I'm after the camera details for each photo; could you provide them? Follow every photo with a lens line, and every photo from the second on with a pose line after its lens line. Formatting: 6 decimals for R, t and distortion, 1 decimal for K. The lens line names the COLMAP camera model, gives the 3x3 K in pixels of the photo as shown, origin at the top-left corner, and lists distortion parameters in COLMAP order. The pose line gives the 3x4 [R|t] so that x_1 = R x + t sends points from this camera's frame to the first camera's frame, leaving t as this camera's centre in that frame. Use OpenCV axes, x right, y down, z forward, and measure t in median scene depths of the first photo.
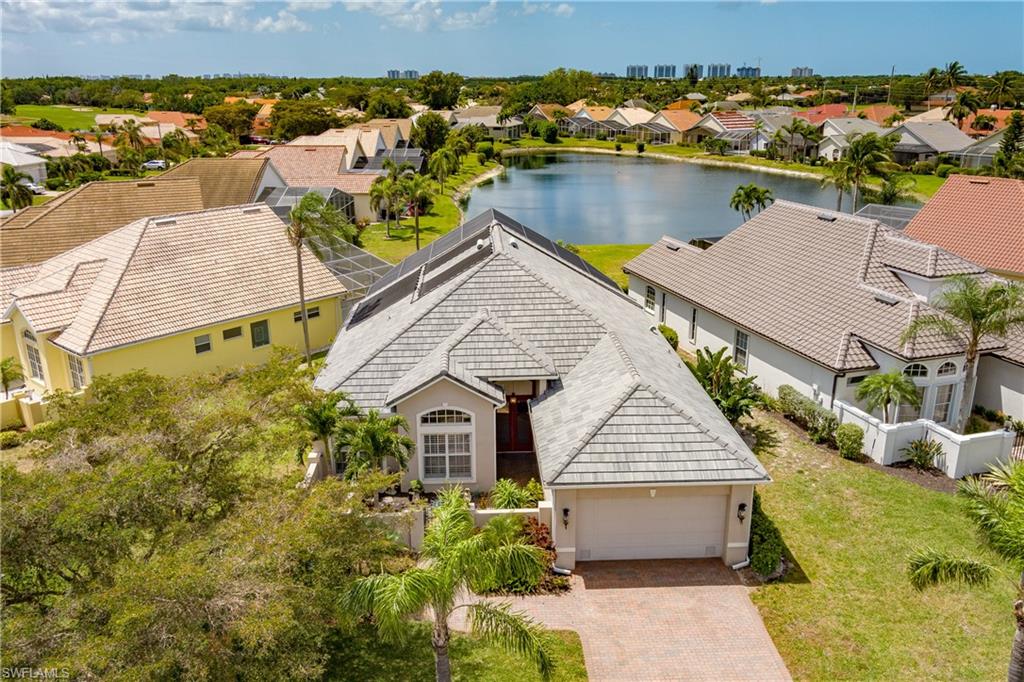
lens RADIAL K [[847.3, 0, 480.1], [0, 847.3, 364.4], [0, 0, 1]] dist [-0.000098, -0.006400]
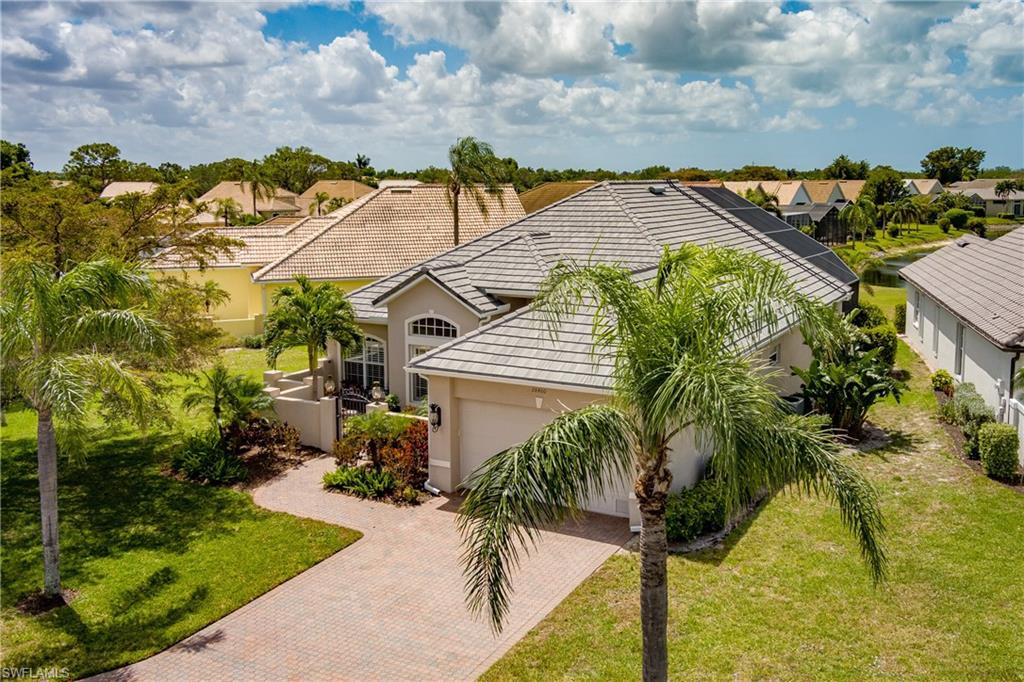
lens RADIAL K [[951.1, 0, 533.0], [0, 951.1, 310.1], [0, 0, 1]] dist [0.027719, 0.000000]
pose [[0.856136, 0.083072, -0.510030, 0.541895], [-0.183597, 0.971497, -0.149951, 0.172074], [0.483036, 0.222019, 0.846985, 0.219361]]
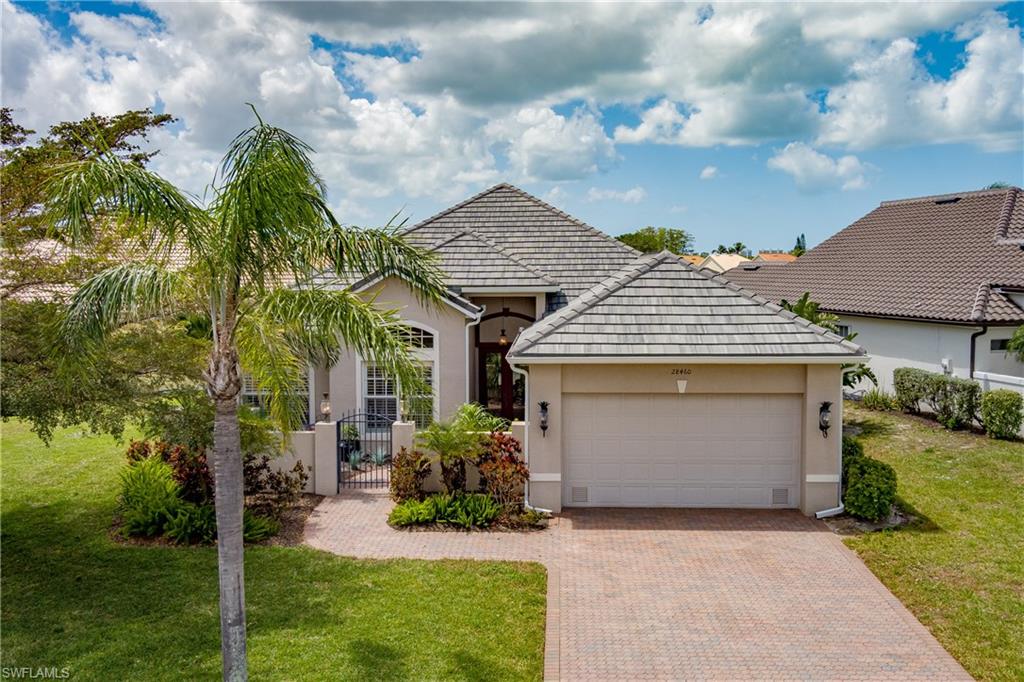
lens RADIAL K [[951.1, 0, 514.7], [0, 951.1, 357.7], [0, 0, 1]] dist [0.027719, 0.000000]
pose [[0.997824, 0.017911, -0.063460, 0.106092], [-0.033408, 0.967058, -0.252355, 0.273113], [0.056850, 0.253926, 0.965552, 0.251564]]
